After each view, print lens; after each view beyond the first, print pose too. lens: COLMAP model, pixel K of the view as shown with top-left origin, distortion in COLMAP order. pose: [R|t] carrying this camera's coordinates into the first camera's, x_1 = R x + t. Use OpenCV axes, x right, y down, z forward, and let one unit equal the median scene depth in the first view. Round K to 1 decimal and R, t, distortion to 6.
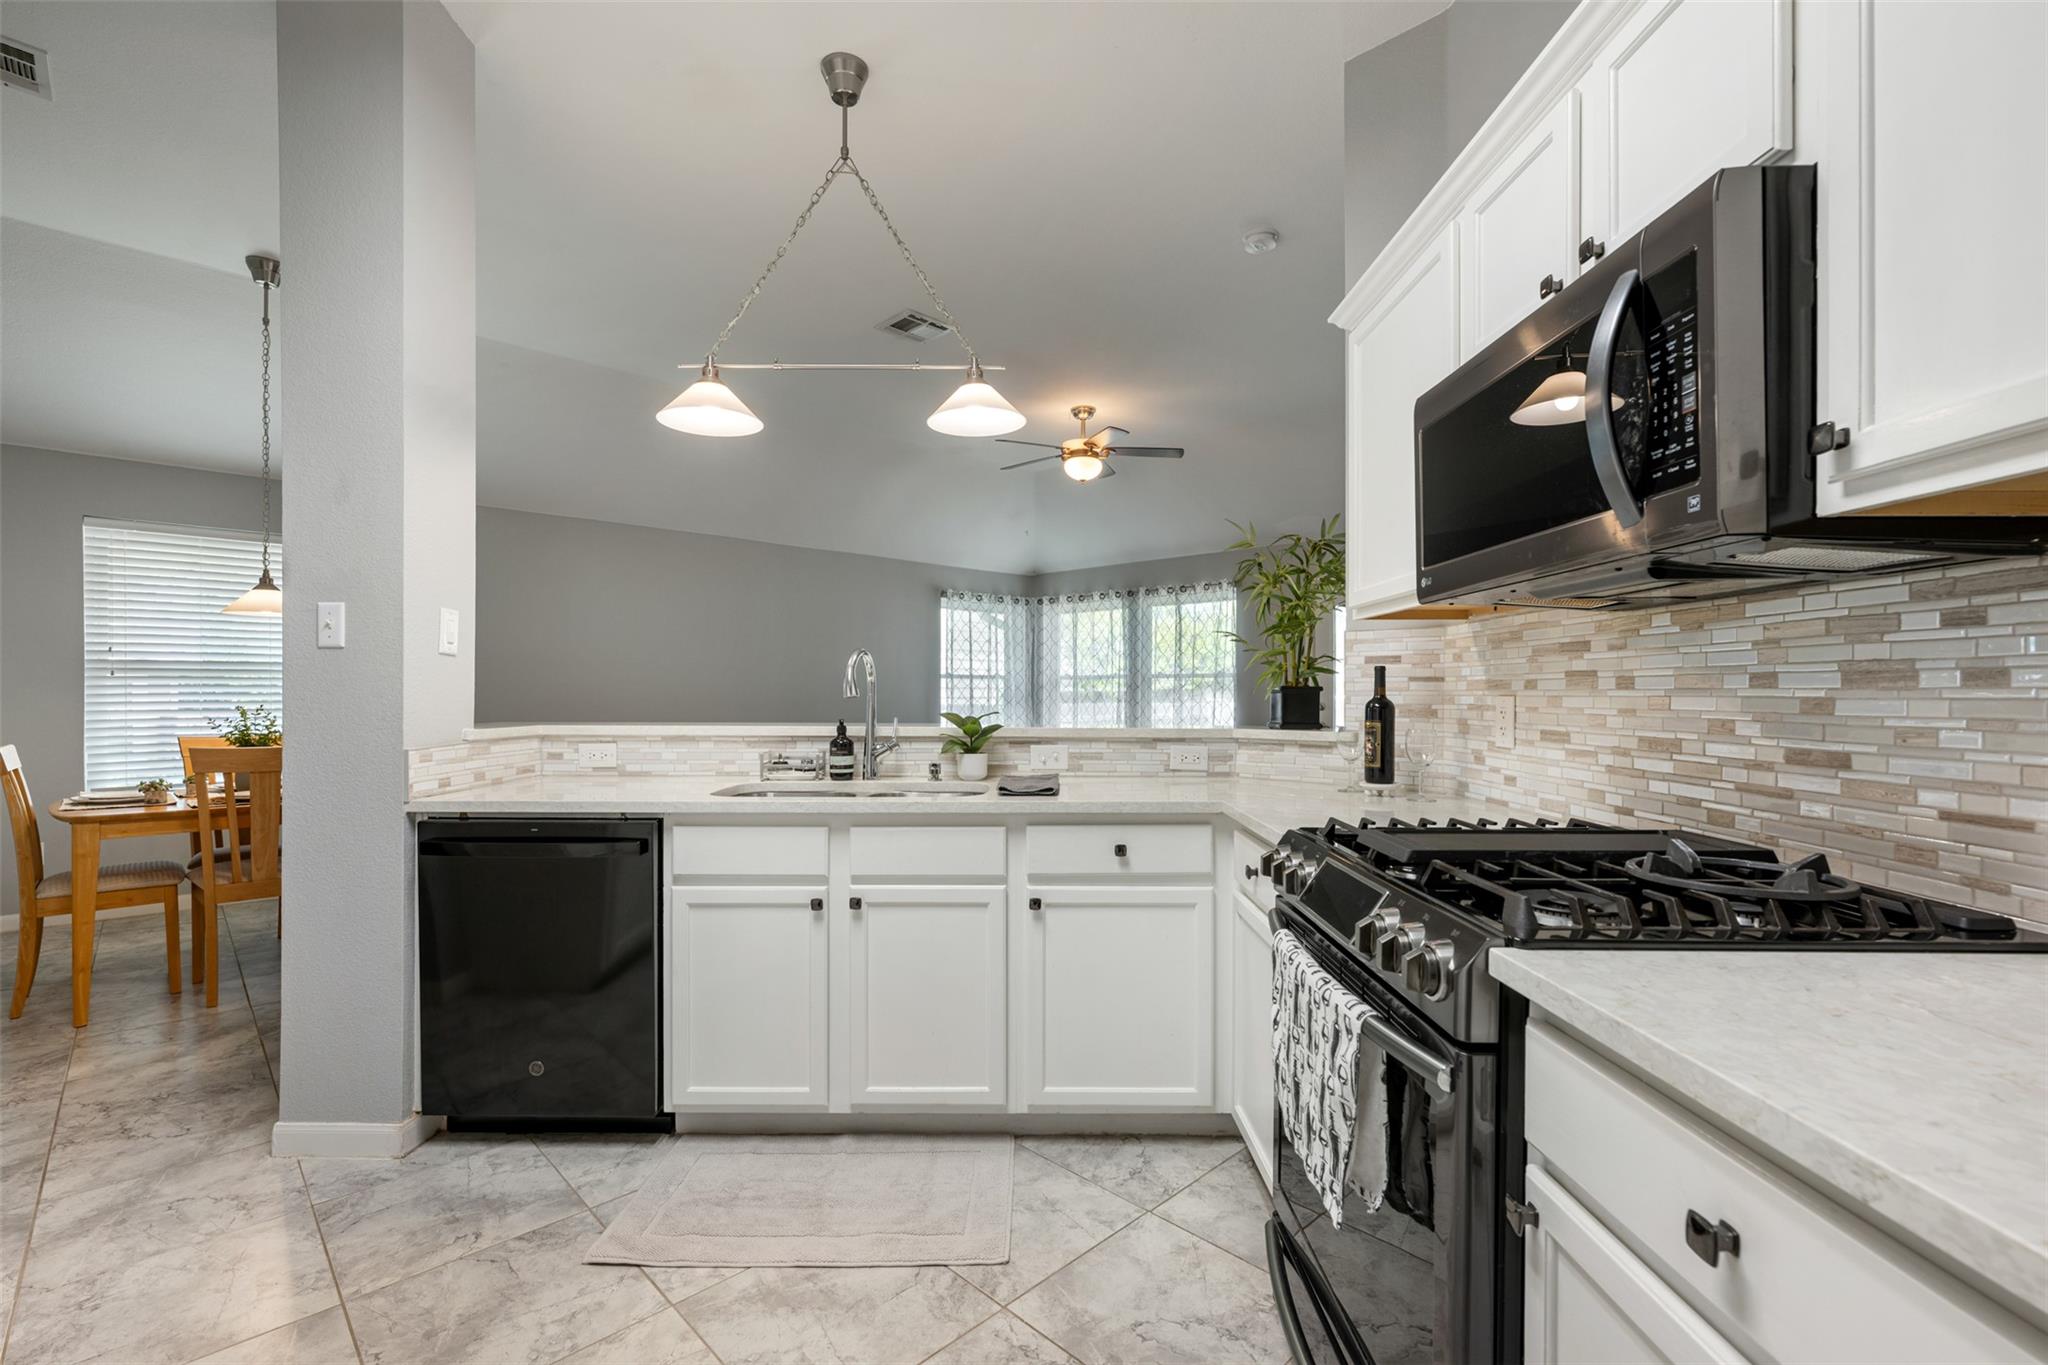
lens RADIAL K [[890.6, 0, 1020.4], [0, 890.6, 696.4], [0, 0, 1]] dist [-0.003357, 0.001213]
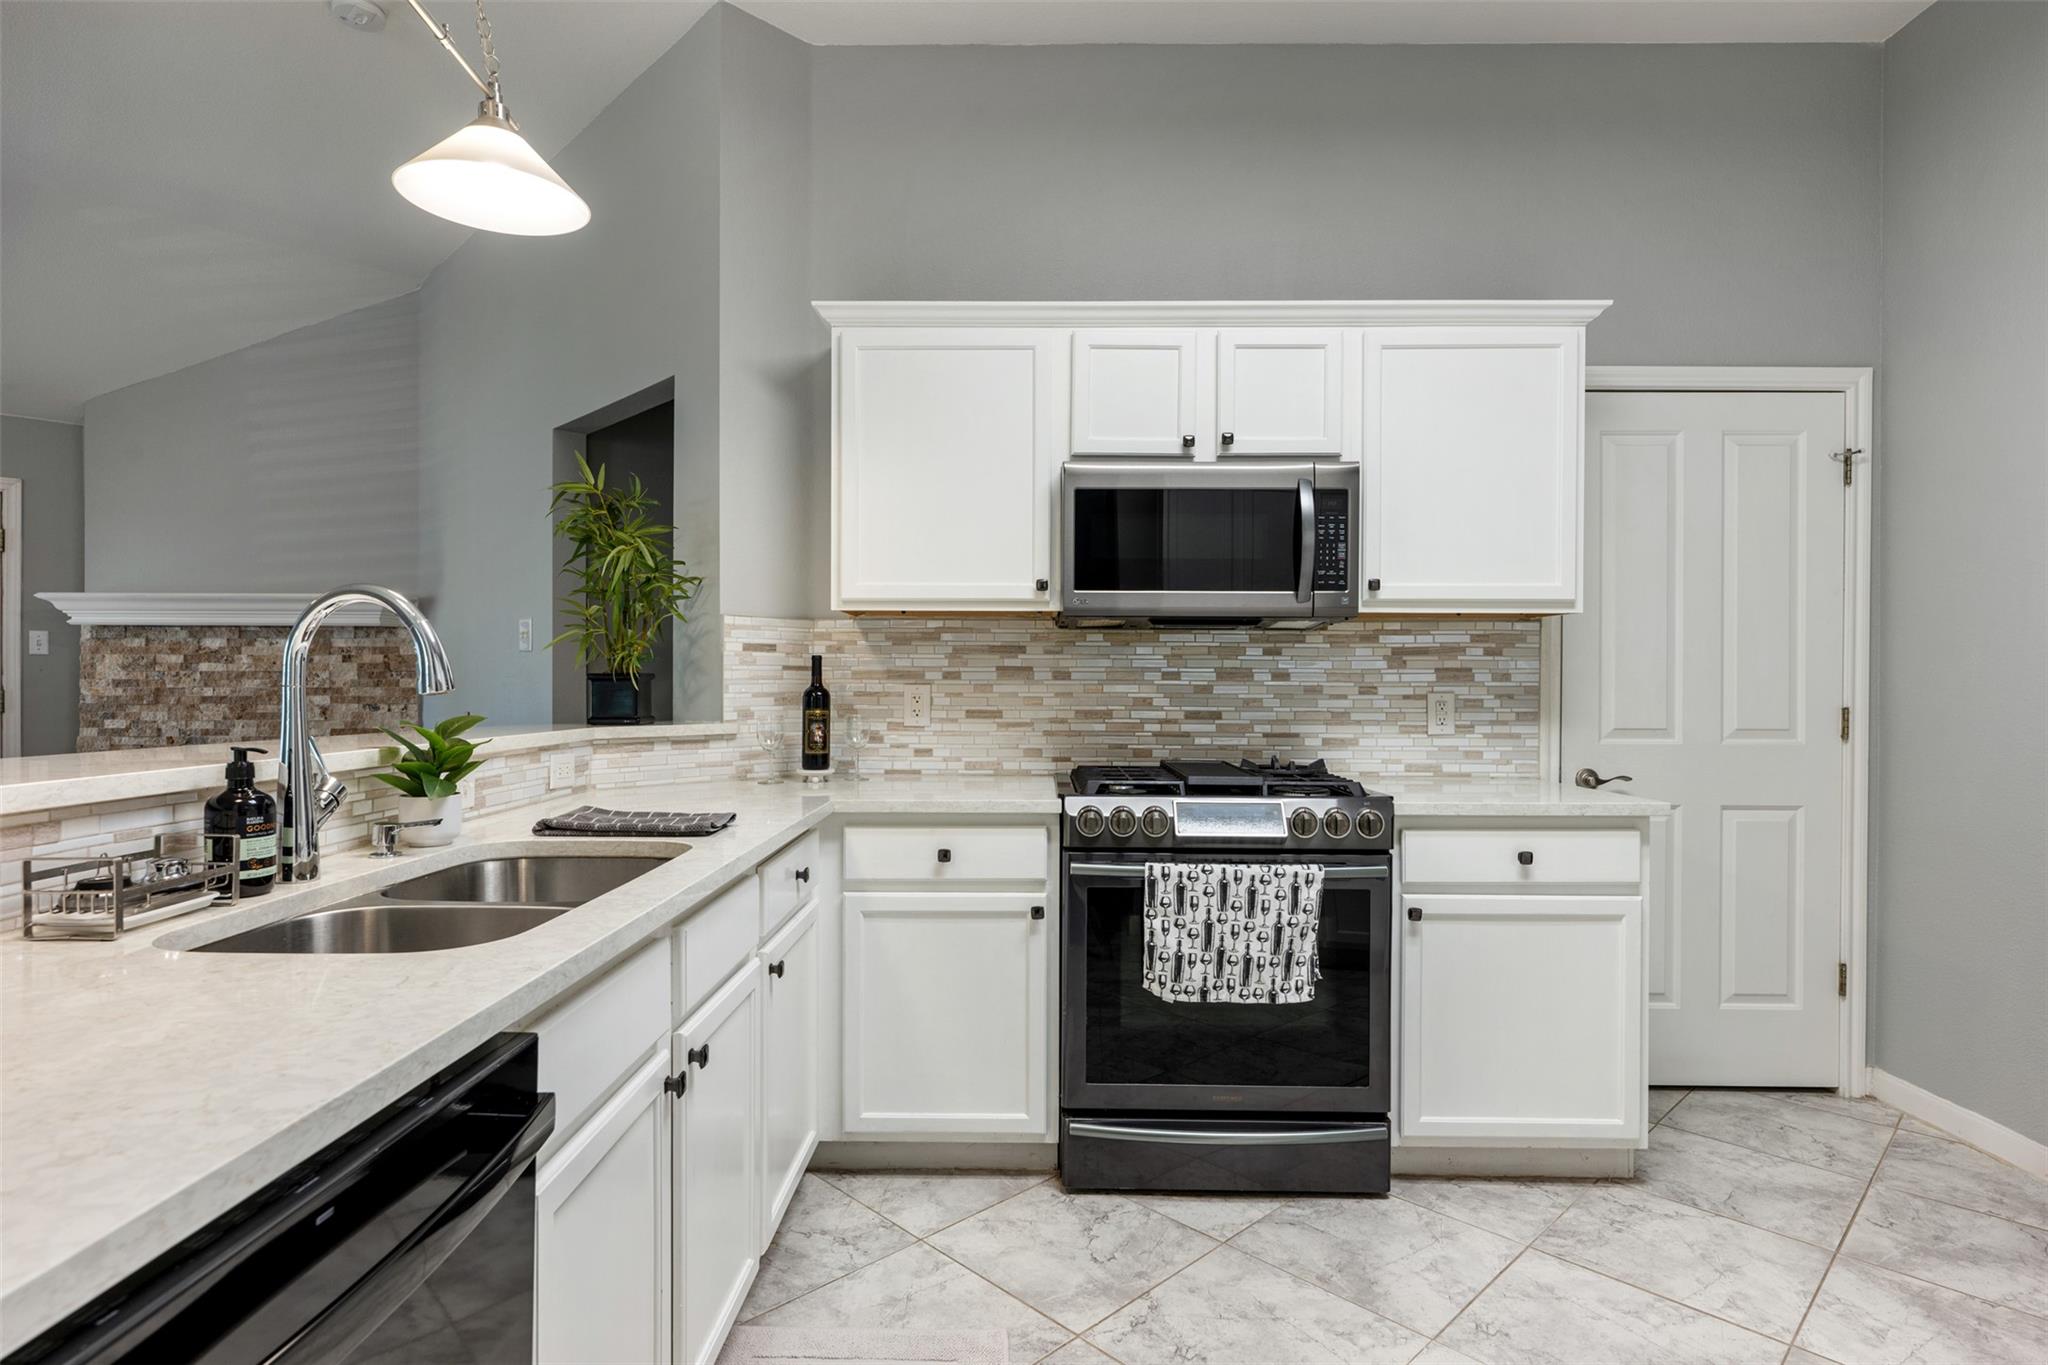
lens RADIAL K [[1029.8, 0, 1029.3], [0, 1029.8, 689.4], [0, 0, 1]] dist [0.001644, -0.000810]
pose [[0.005936, -0.007754, 0.999952, -0.809072], [0.000706, 0.999970, 0.007750, -0.004002], [-0.999982, 0.000660, 0.005941, 0.767189]]
